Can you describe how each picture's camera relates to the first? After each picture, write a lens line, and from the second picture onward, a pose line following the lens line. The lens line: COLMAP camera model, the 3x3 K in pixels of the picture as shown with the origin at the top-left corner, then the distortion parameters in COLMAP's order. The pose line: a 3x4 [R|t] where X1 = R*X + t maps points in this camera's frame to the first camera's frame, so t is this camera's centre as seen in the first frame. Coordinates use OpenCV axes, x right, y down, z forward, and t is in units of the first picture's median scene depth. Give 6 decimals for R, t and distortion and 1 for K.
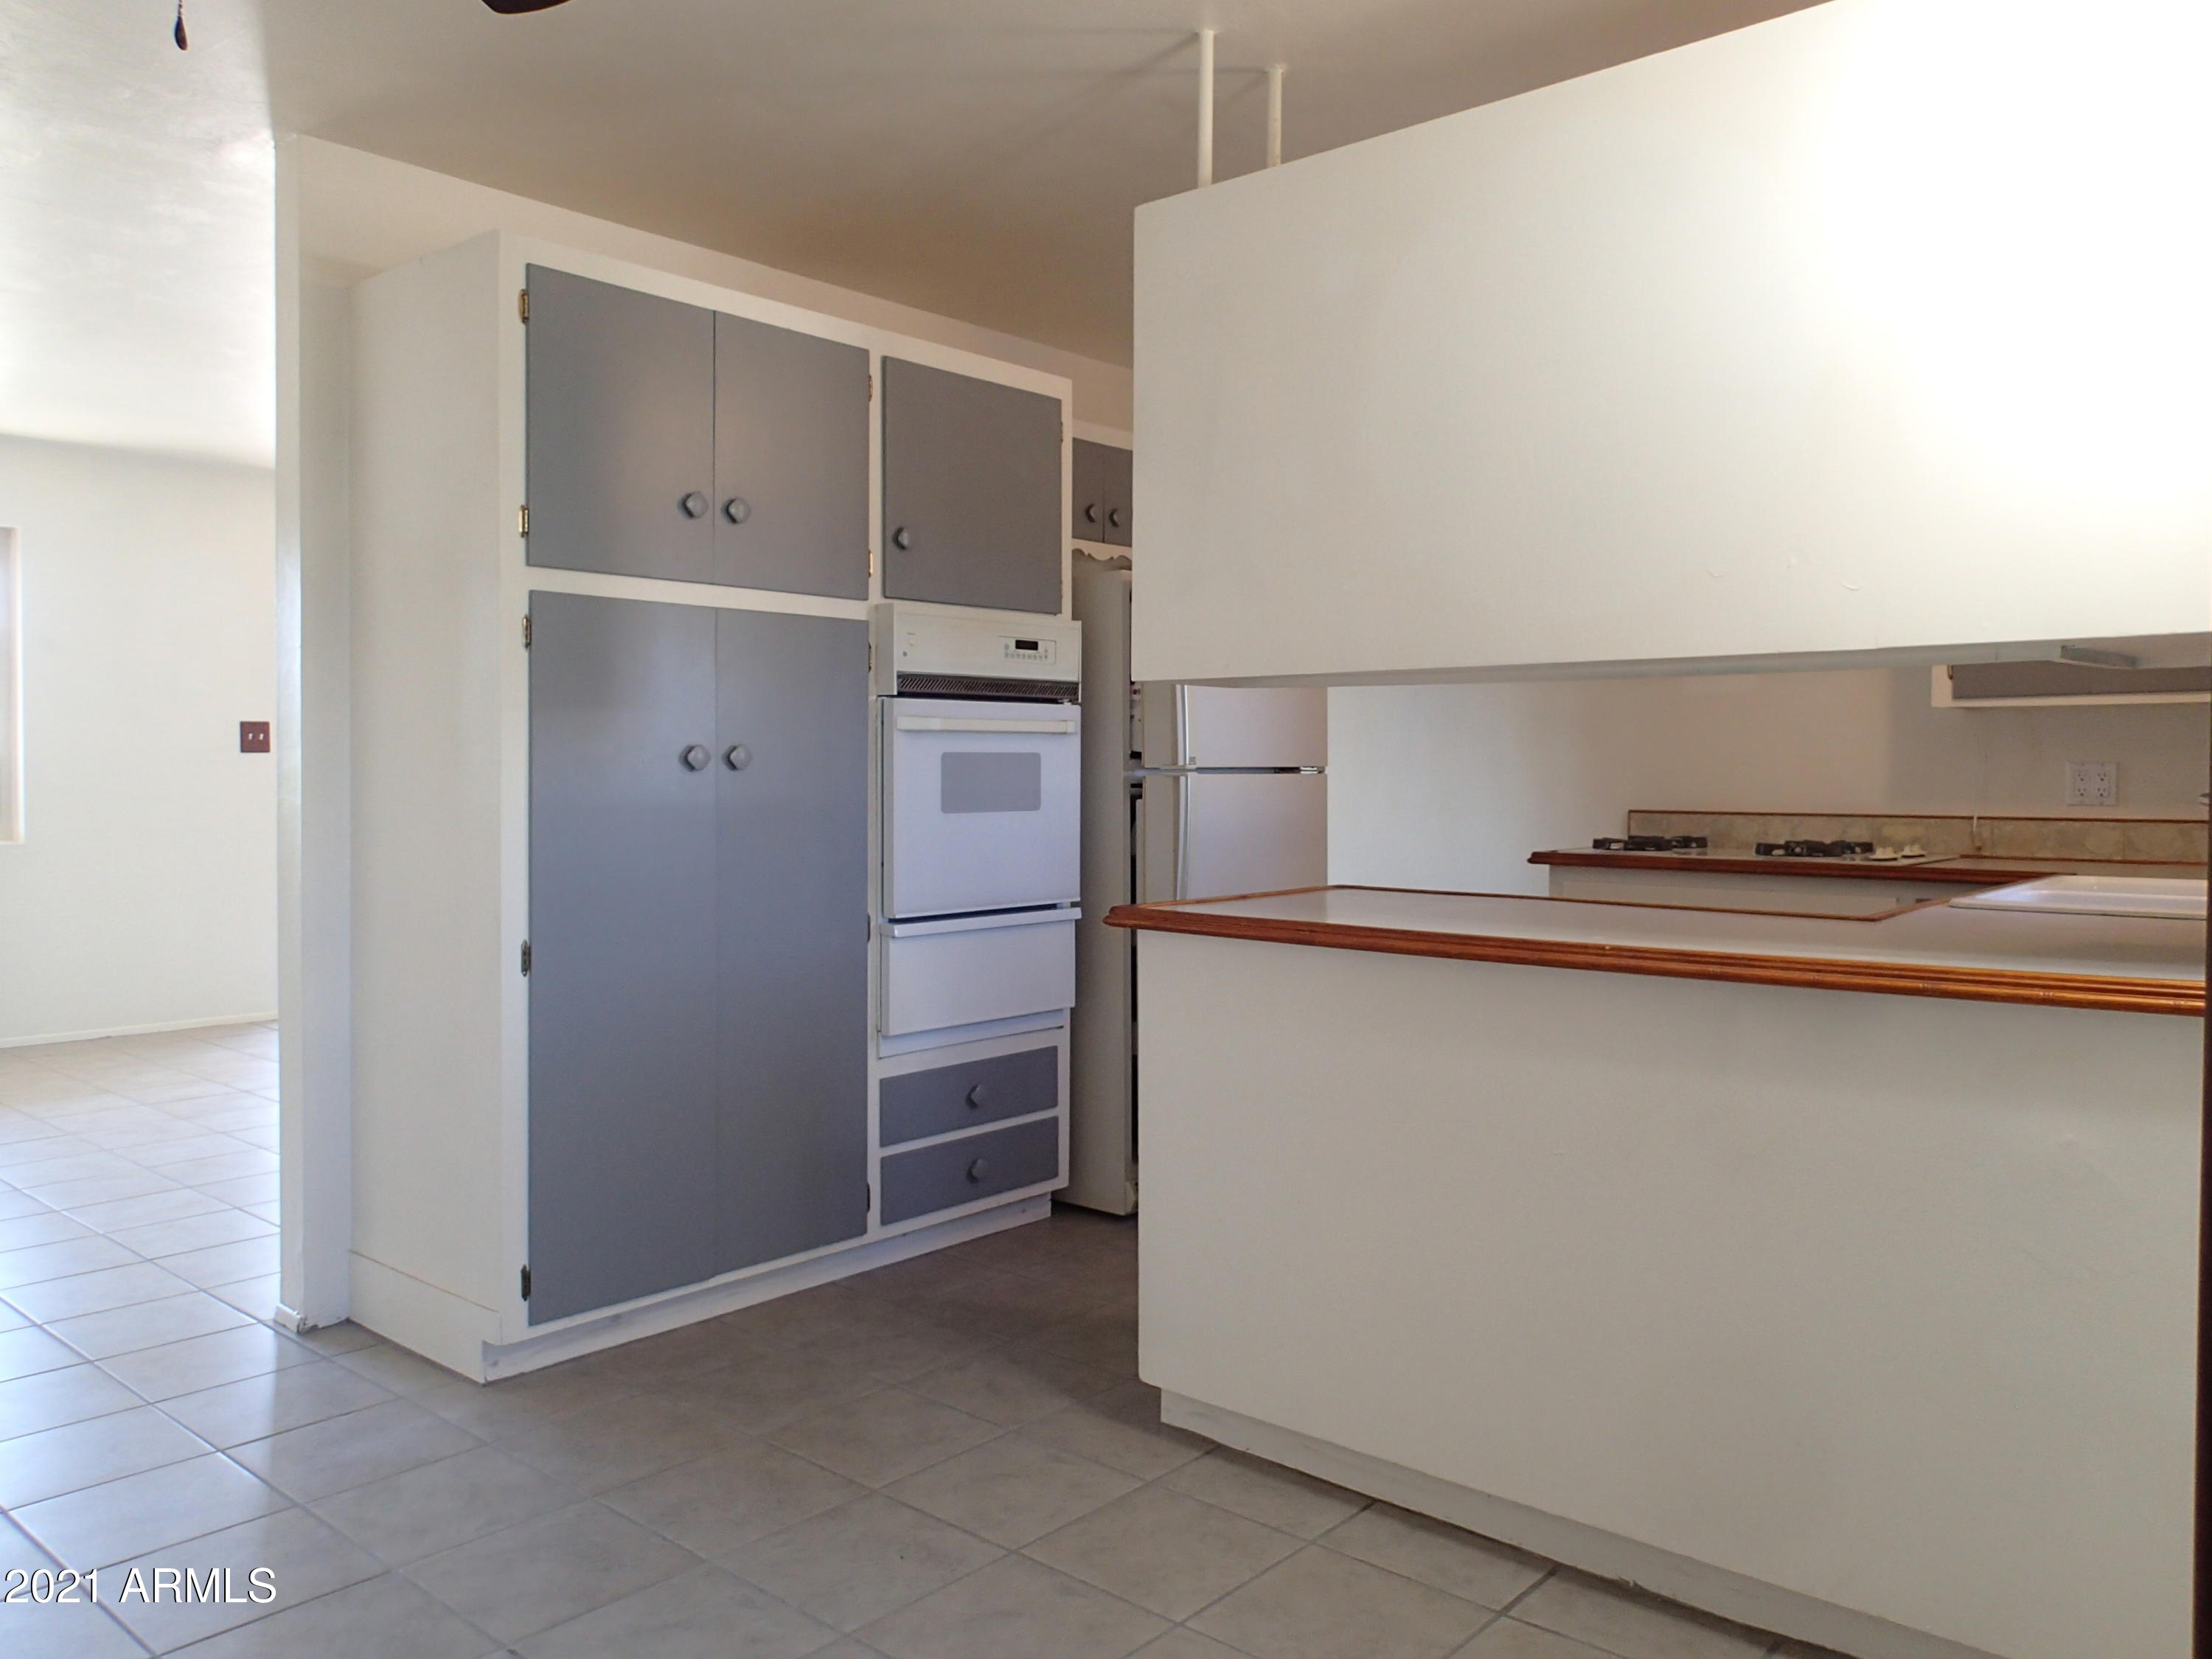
lens RADIAL K [[1634.0, 0, 1122.3], [0, 1634.0, 815.5], [0, 0, 1]] dist [0.003336, -0.011516]
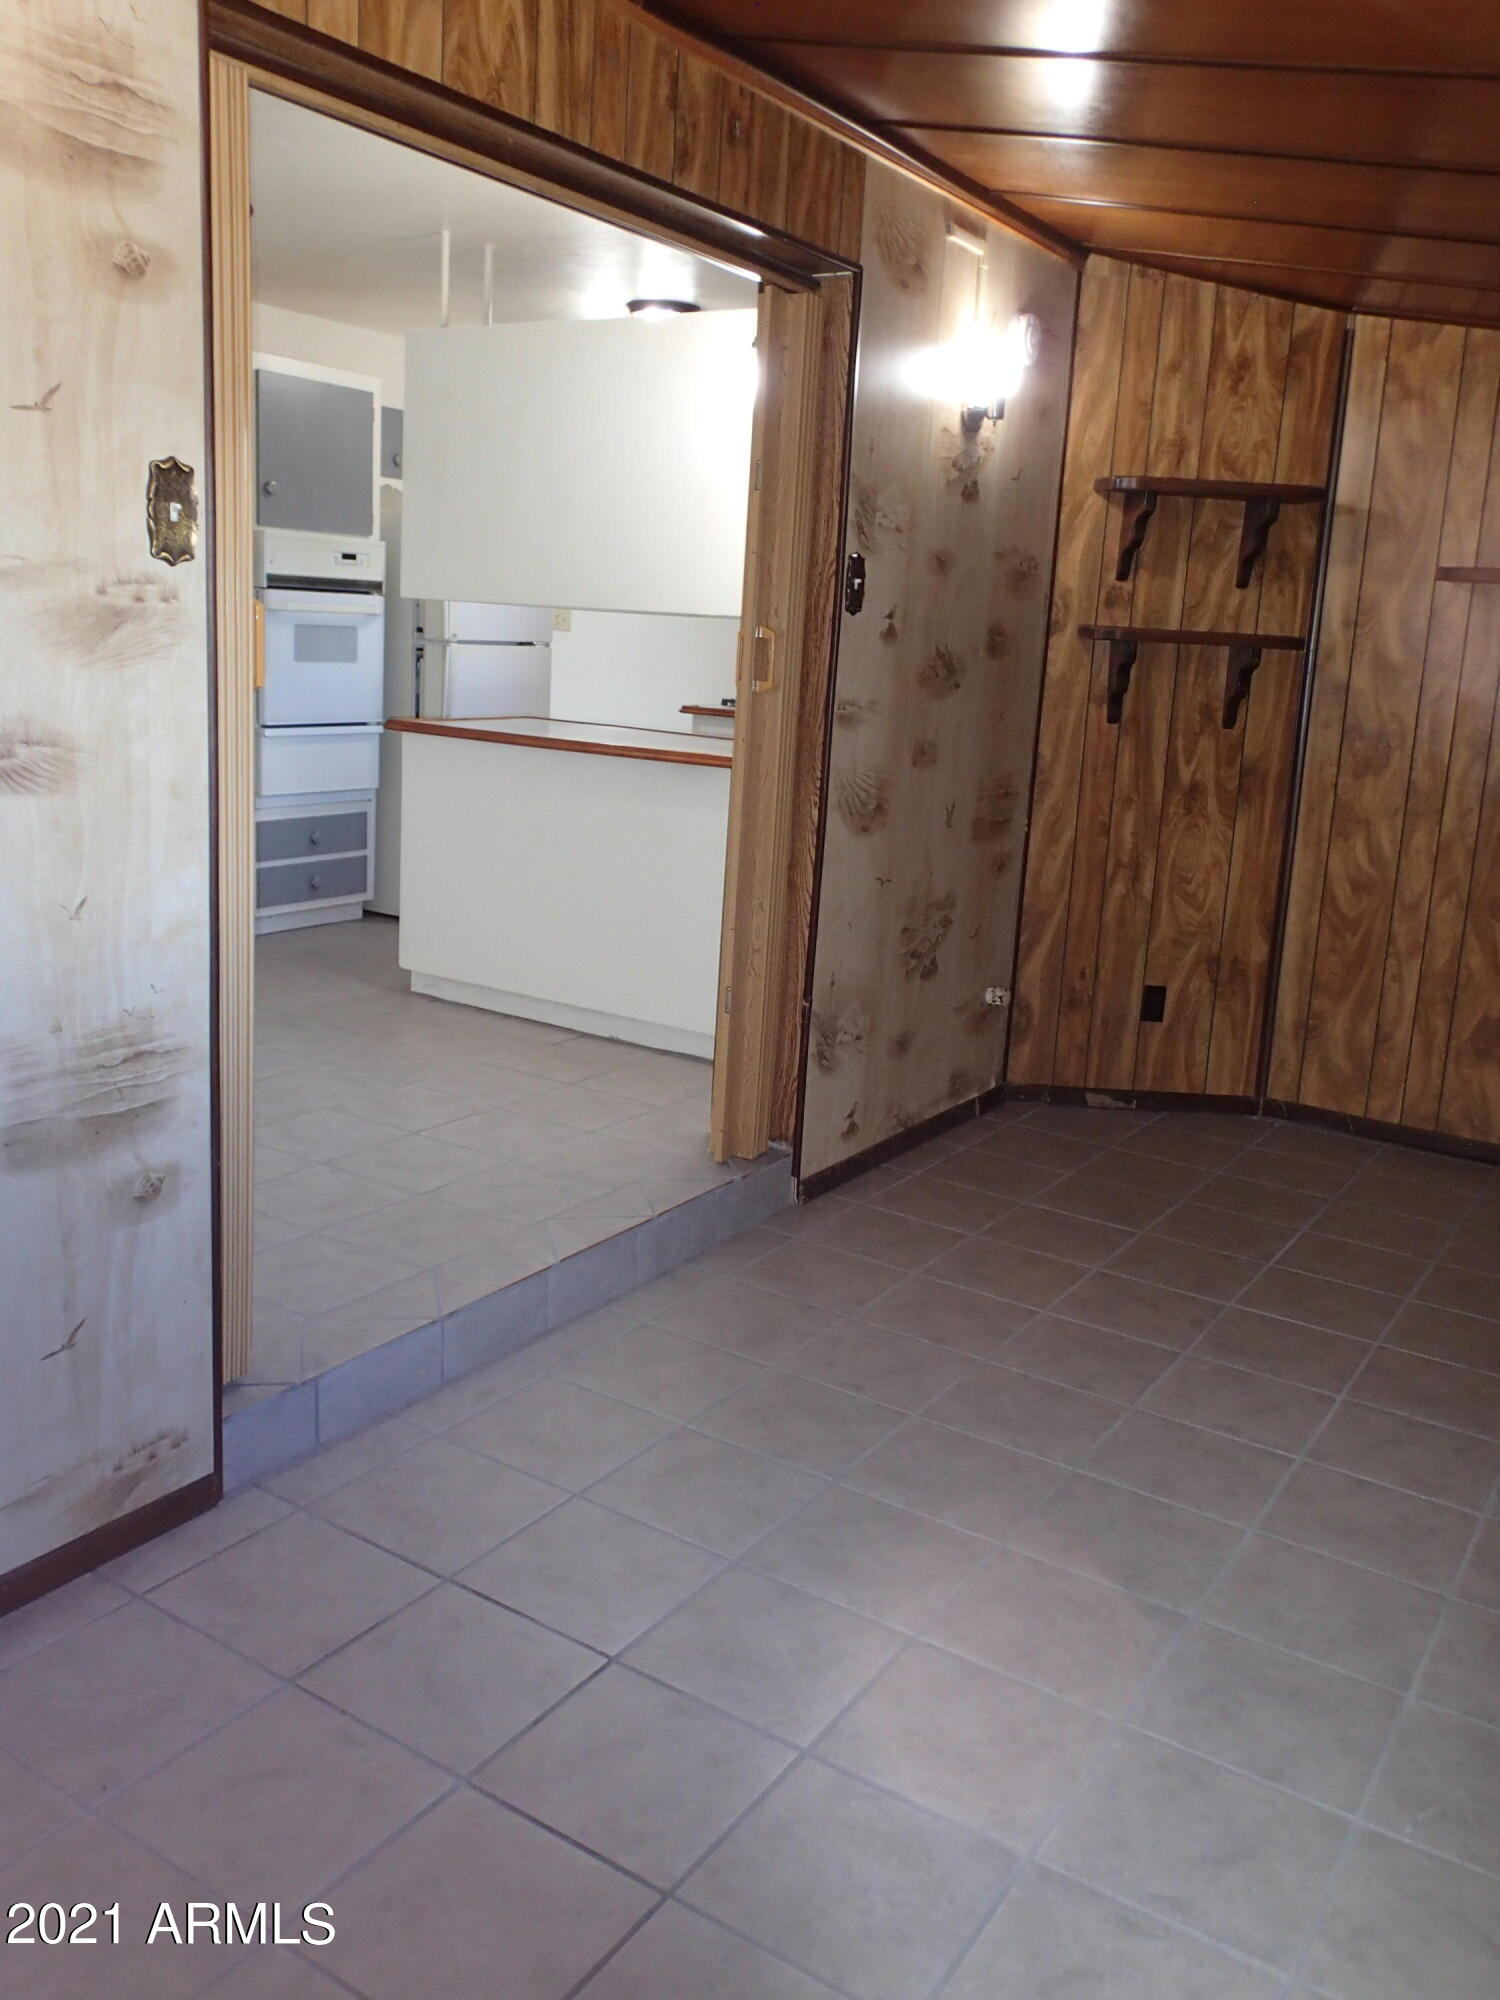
lens RADIAL K [[1654.9, 0, 760.0], [0, 1654.9, 1006.8], [0, 0, 1]] dist [-0.030182, -0.001653]
pose [[0.985532, 0.019190, 0.168397, 0.080308], [-0.052651, 0.979077, 0.196559, -0.012660], [-0.161101, -0.202582, 0.965923, -0.761536]]
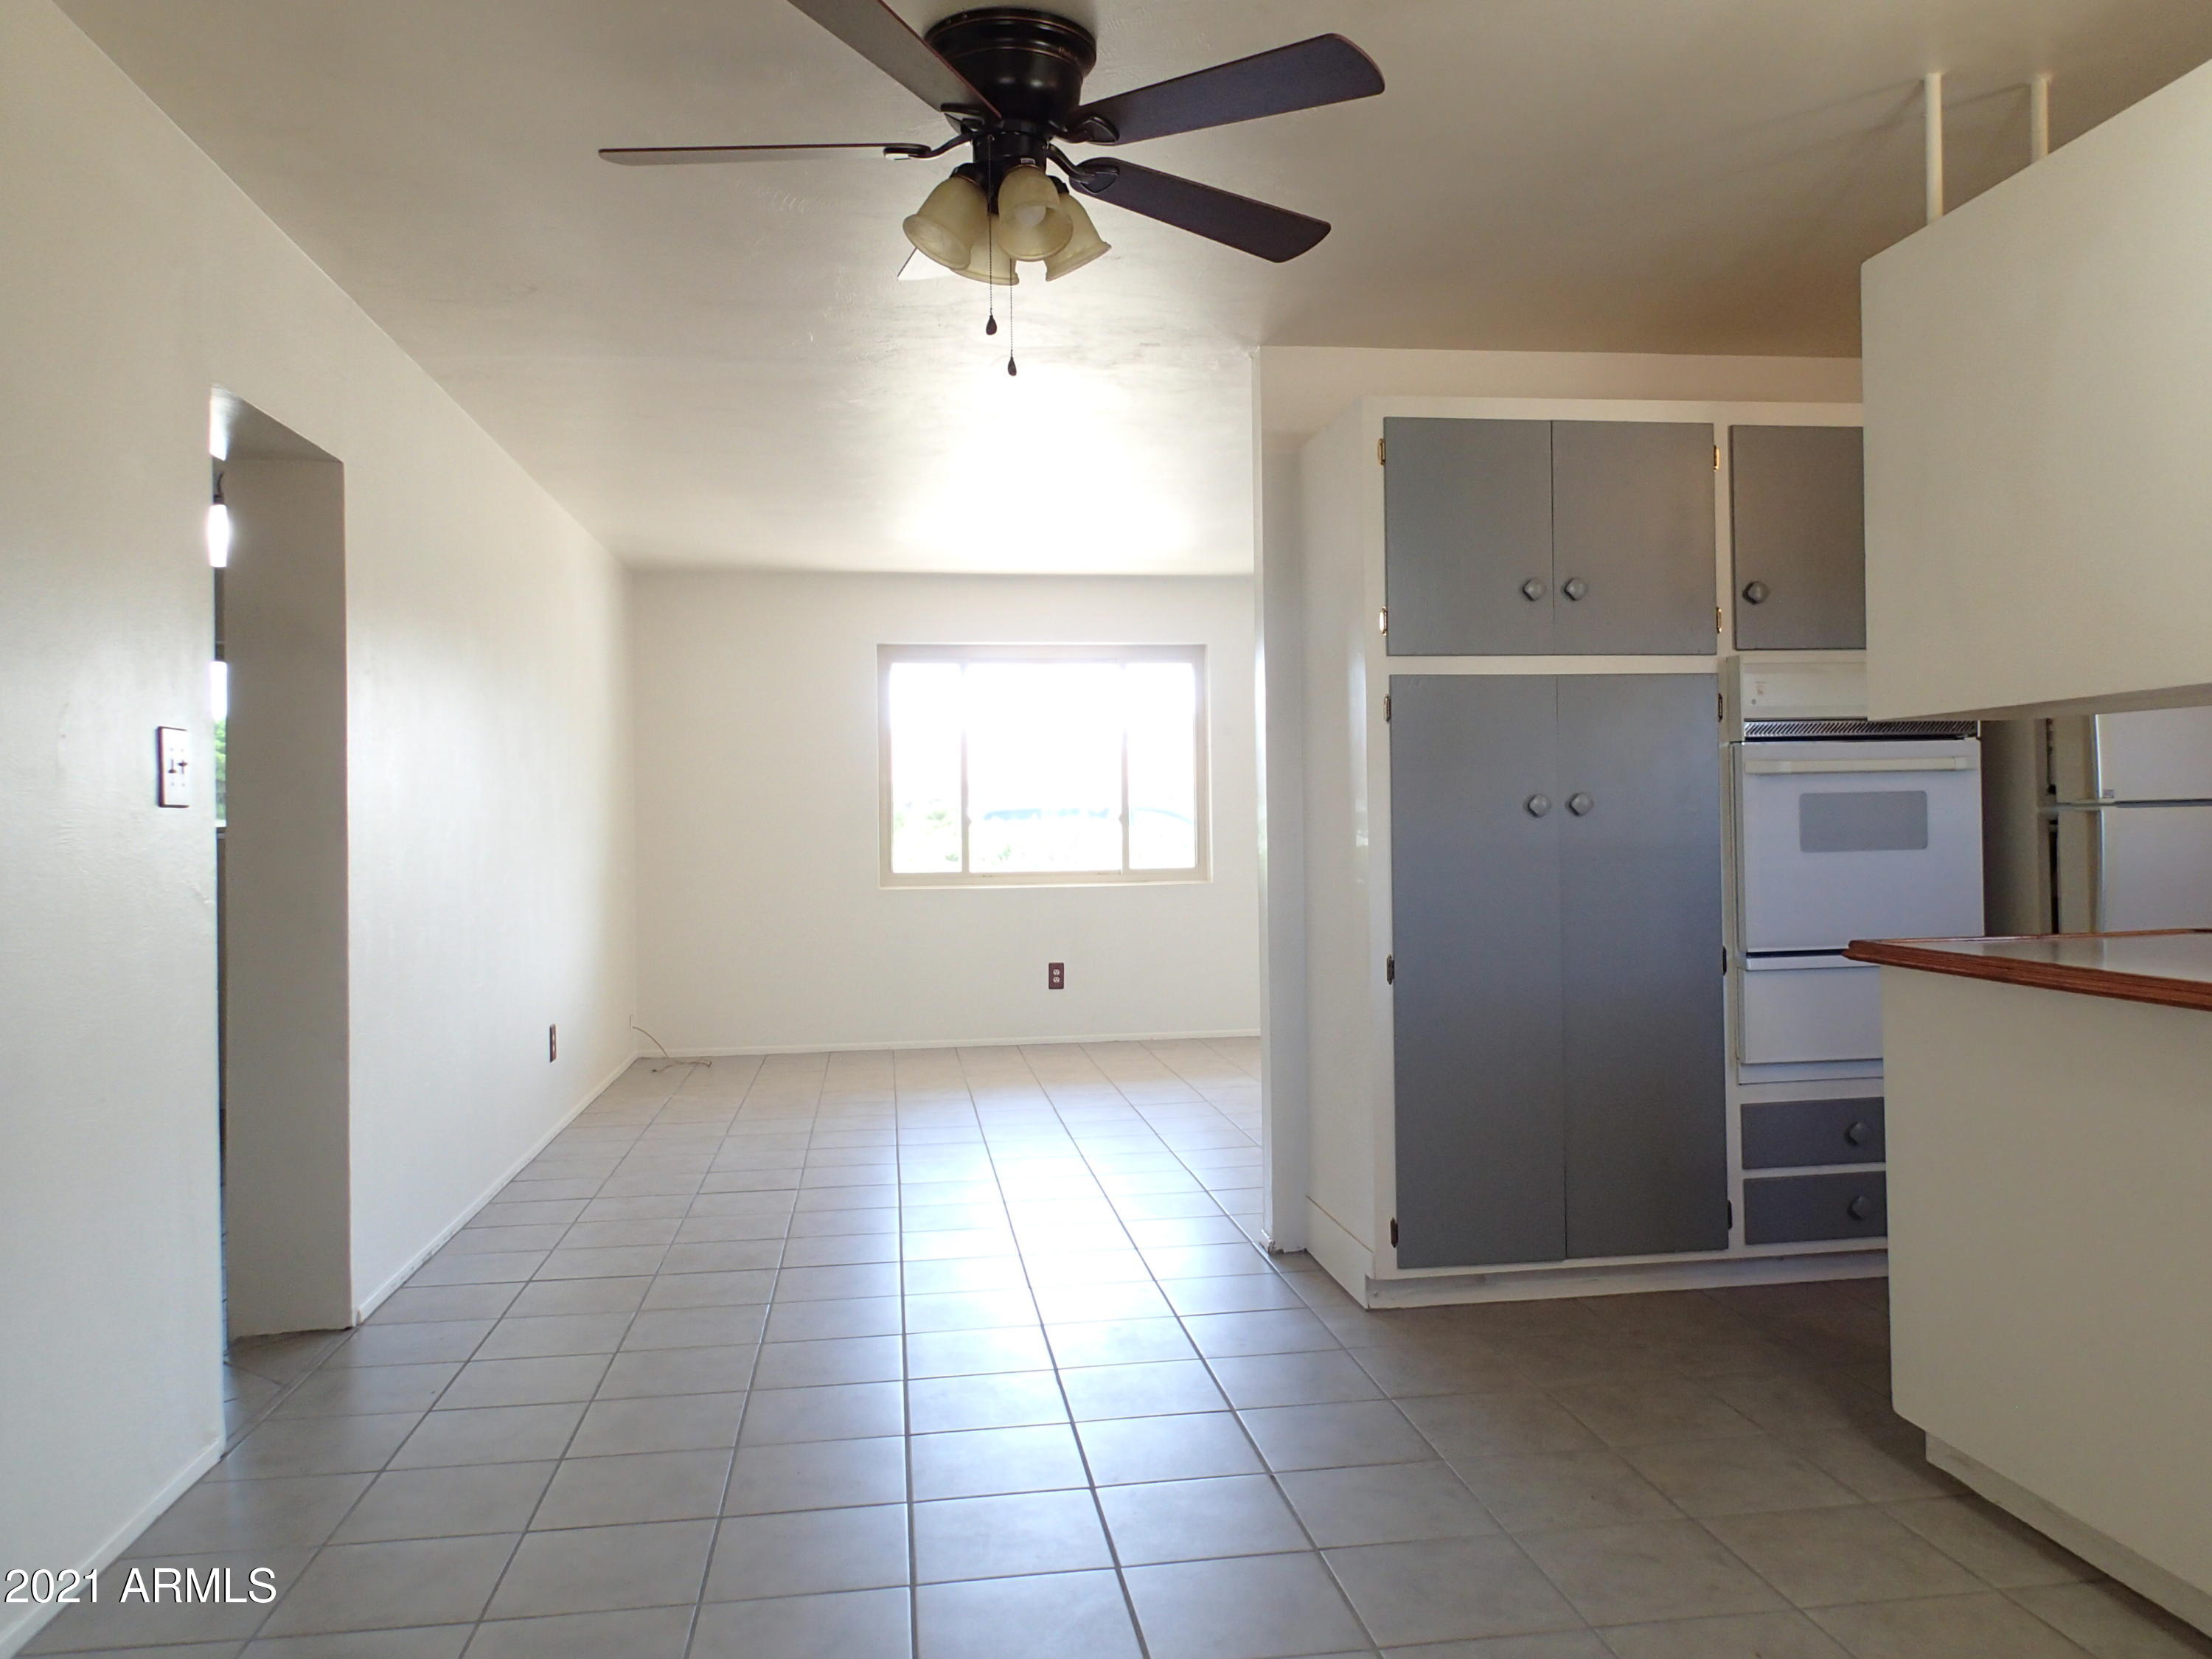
lens RADIAL K [[1634.0, 0, 1125.1], [0, 1634.0, 818.6], [0, 0, 1]] dist [0.003336, -0.011516]
pose [[0.753662, -0.019700, -0.656966, 0.252886], [0.002385, 0.999626, -0.027240, 0.004590], [0.657257, 0.018963, 0.753428, -0.061680]]
